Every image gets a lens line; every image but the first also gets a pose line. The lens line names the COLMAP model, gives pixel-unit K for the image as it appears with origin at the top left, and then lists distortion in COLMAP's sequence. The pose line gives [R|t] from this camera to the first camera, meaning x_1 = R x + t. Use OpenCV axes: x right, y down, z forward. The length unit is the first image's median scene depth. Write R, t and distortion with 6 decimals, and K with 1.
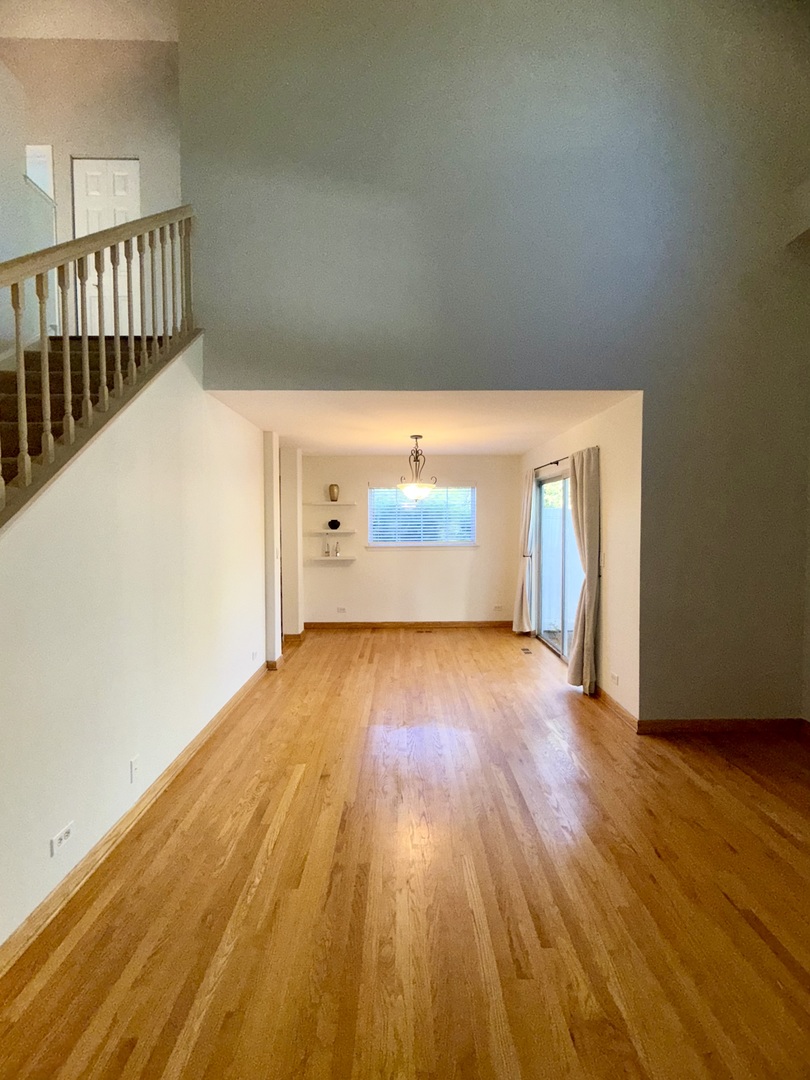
lens RADIAL K [[447.8, 0, 406.4], [0, 447.8, 535.1], [0, 0, 1]] dist [-0.001015, -0.000248]
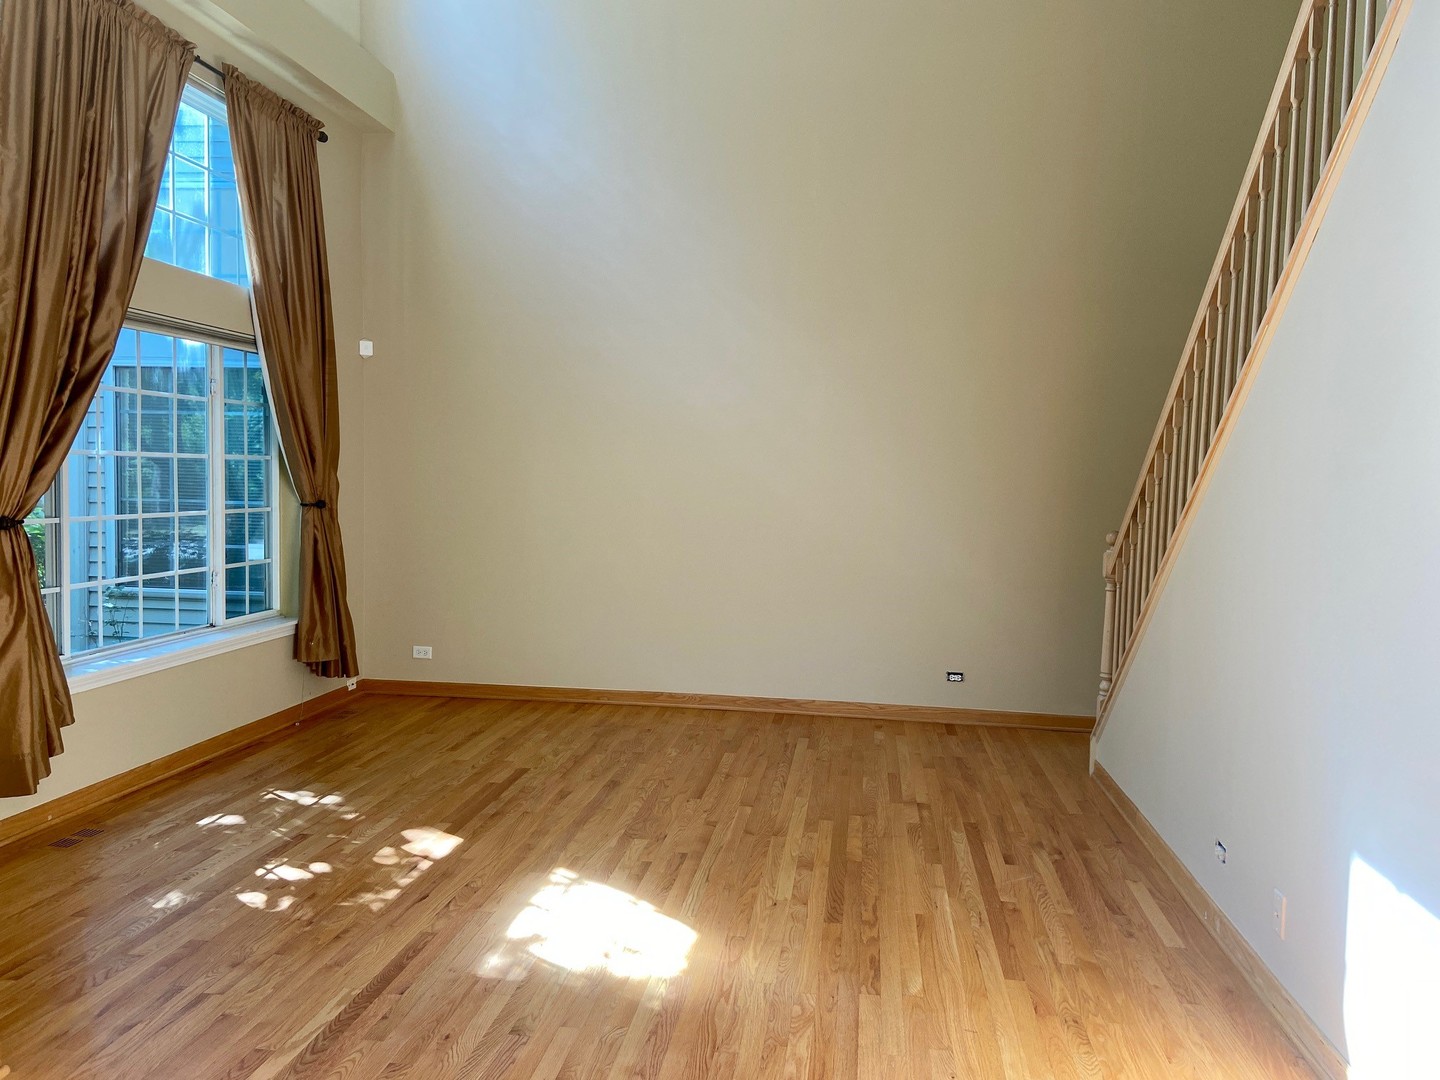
lens RADIAL K [[1084.1, 0, 726.0], [0, 1084.1, 533.7], [0, 0, 1]] dist [0.118113, -0.152693]
pose [[-0.989893, -0.023551, 0.139844, -0.075511], [-0.012432, 0.996729, 0.079858, -0.009649], [-0.141267, 0.077312, -0.986948, 1.306645]]
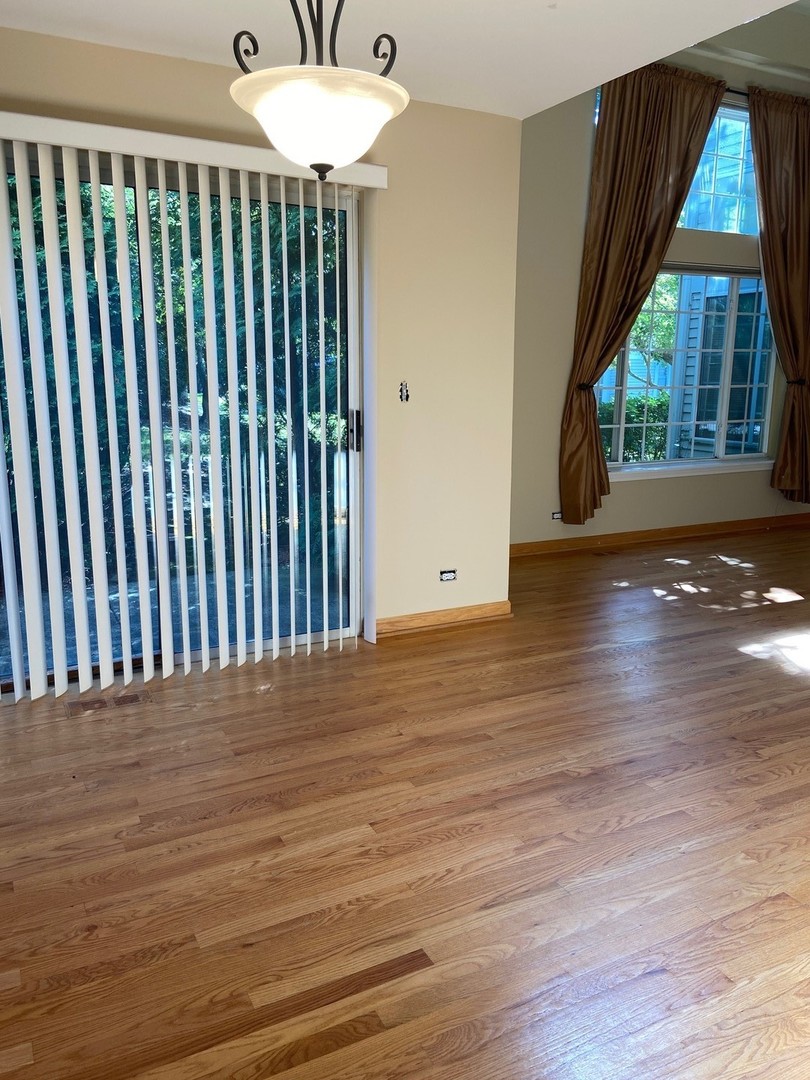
lens RADIAL K [[813.1, 0, 408.5], [0, 813.1, 536.6], [0, 0, 1]] dist [0.118113, -0.152693]
pose [[-0.458080, -0.173668, 0.871781, -0.442449], [0.021187, 0.978318, 0.206024, 0.021130], [-0.888658, 0.112846, -0.444469, 1.358081]]
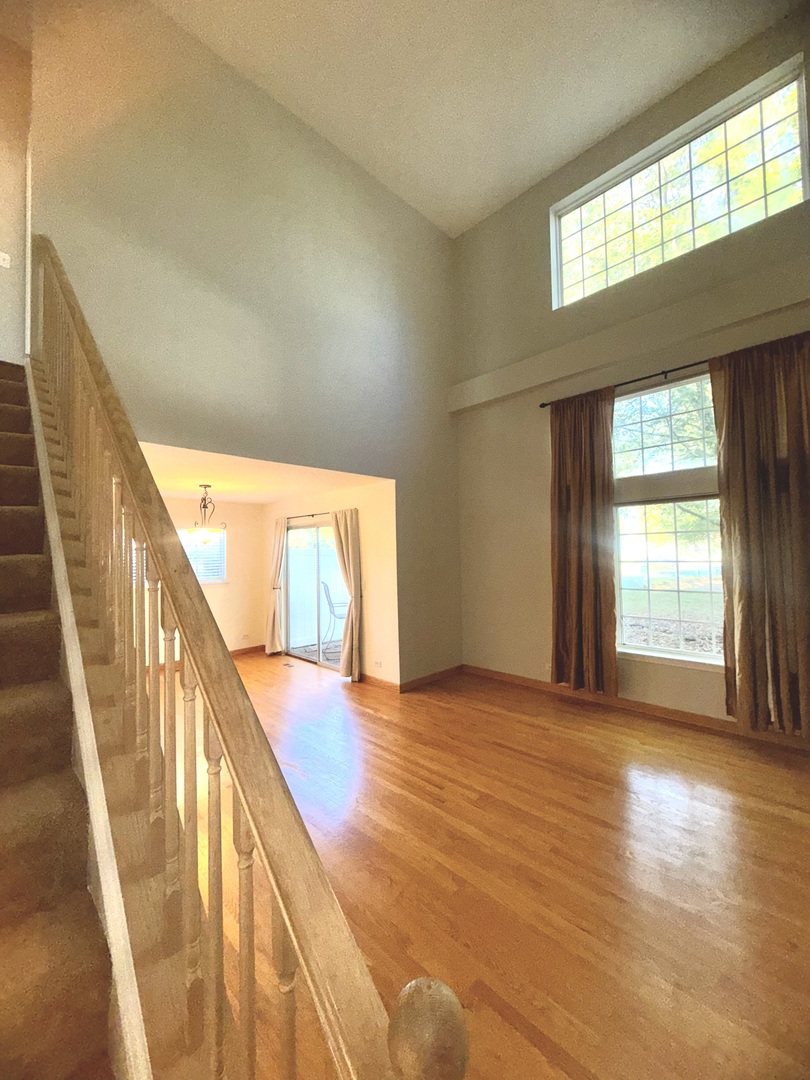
lens RADIAL K [[426.2, 0, 399.7], [0, 426.2, 537.2], [0, 0, 1]] dist [0.000697, 0.000032]
pose [[0.718443, 0.010921, 0.695500, -0.419124], [0.039232, 0.997649, -0.056192, -0.017625], [-0.694478, 0.067657, 0.716326, -0.090583]]
